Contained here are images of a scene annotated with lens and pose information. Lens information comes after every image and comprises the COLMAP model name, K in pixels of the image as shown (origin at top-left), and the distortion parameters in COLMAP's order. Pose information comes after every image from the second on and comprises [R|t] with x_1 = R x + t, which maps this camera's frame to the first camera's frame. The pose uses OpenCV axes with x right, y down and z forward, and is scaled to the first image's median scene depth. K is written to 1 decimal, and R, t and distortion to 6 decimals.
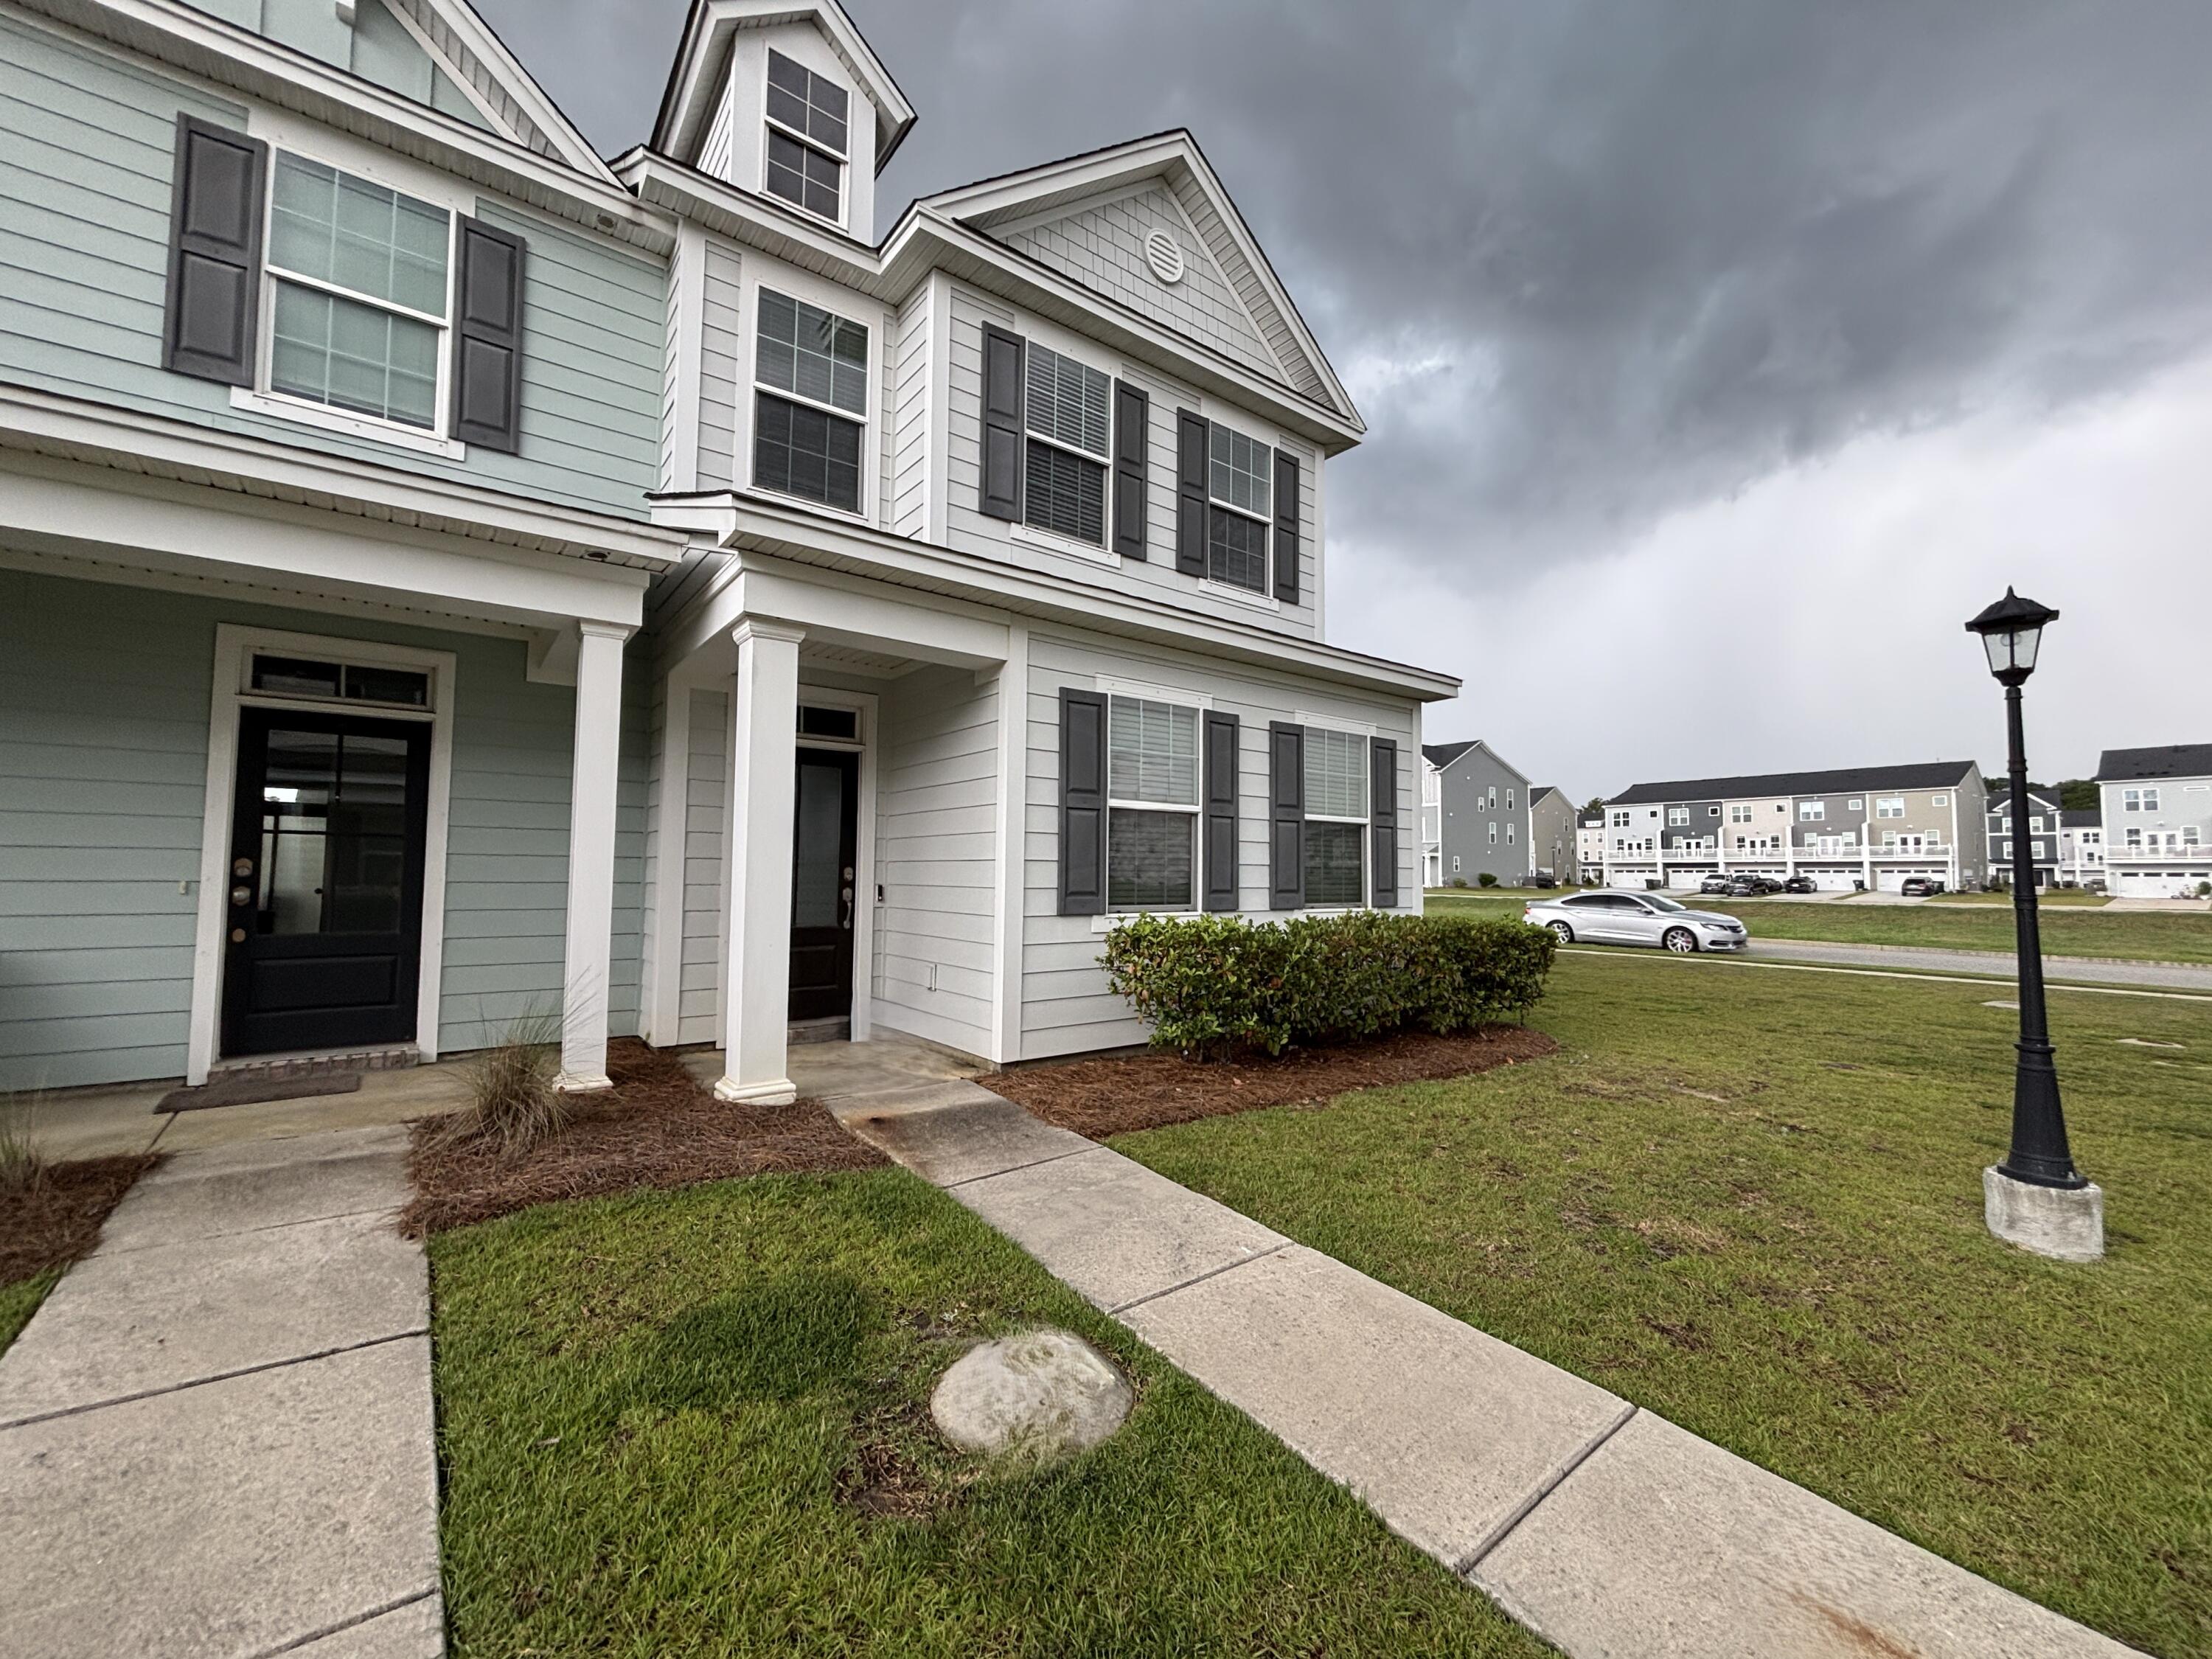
lens RADIAL K [[882.8, 0, 1095.6], [0, 882.8, 826.9], [0, 0, 1]] dist [-0.004070, 0.001452]
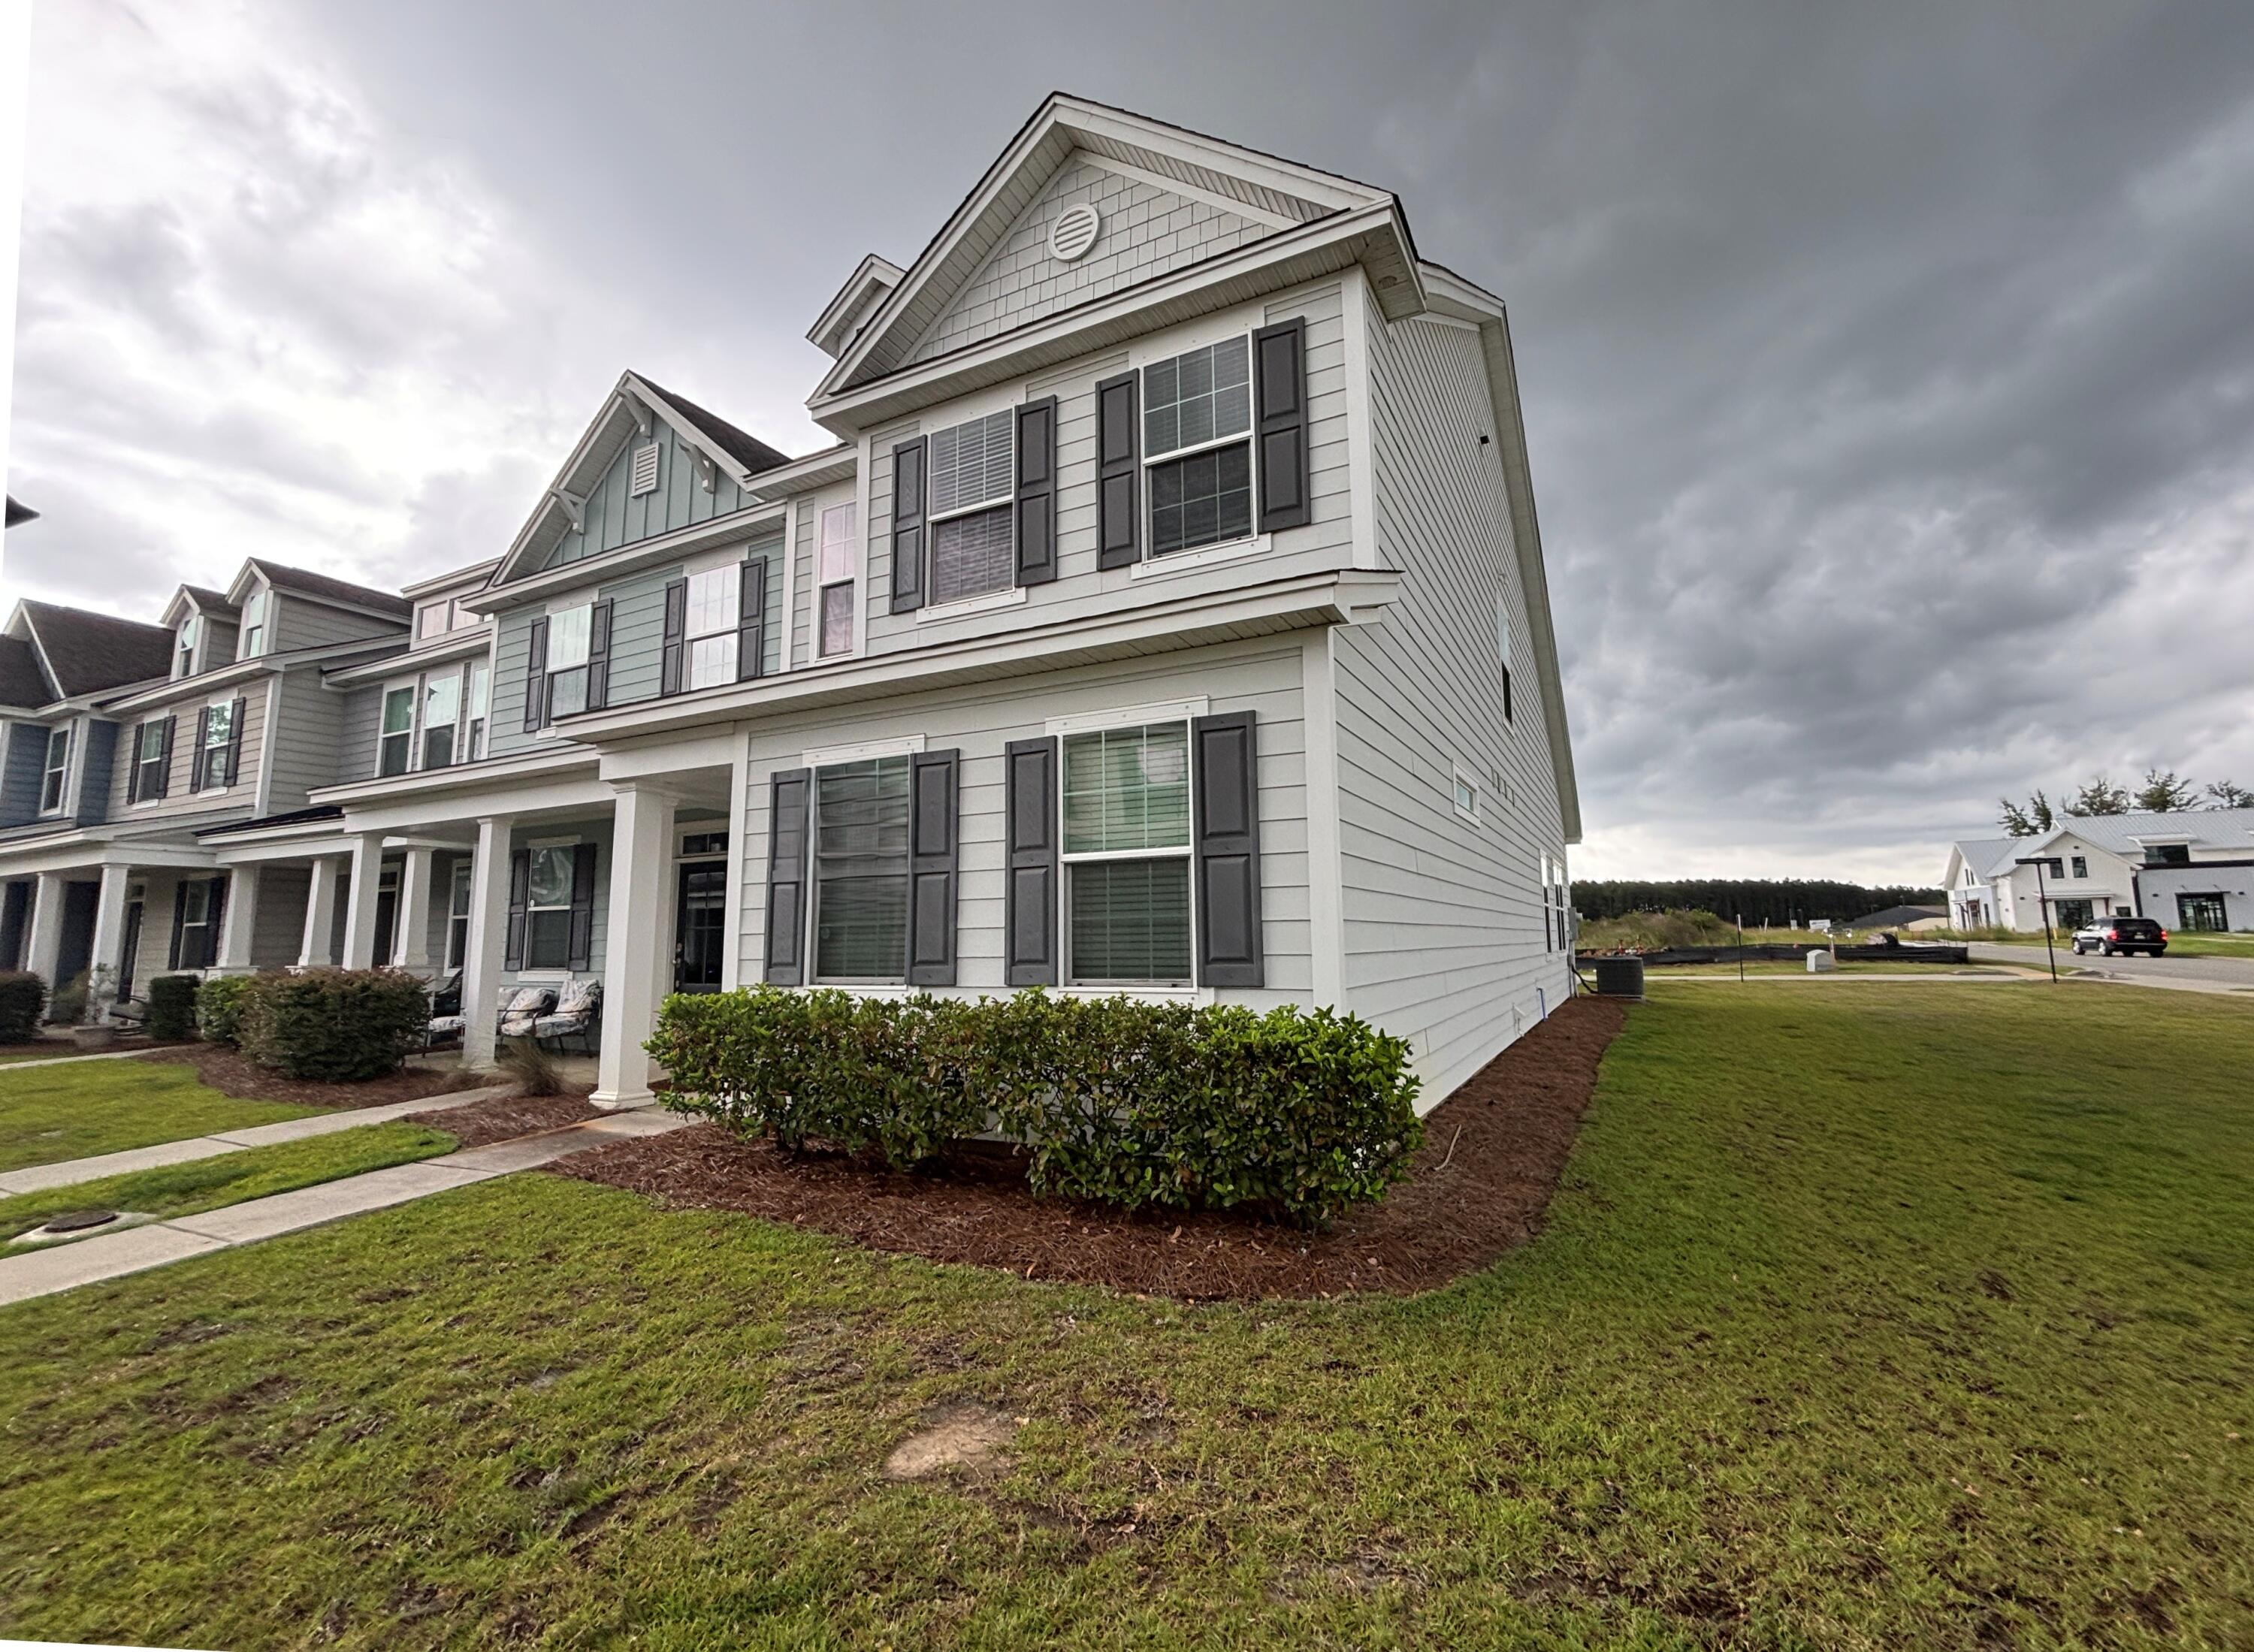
lens RADIAL K [[899.5, 0, 1109.4], [0, 899.5, 819.4], [0, 0, 1]] dist [-0.004070, 0.001452]
pose [[0.451018, -0.128032, -0.883284, 1.029090], [0.068291, 0.991707, -0.108878, 0.044713], [0.889898, -0.011215, 0.456021, 0.778500]]
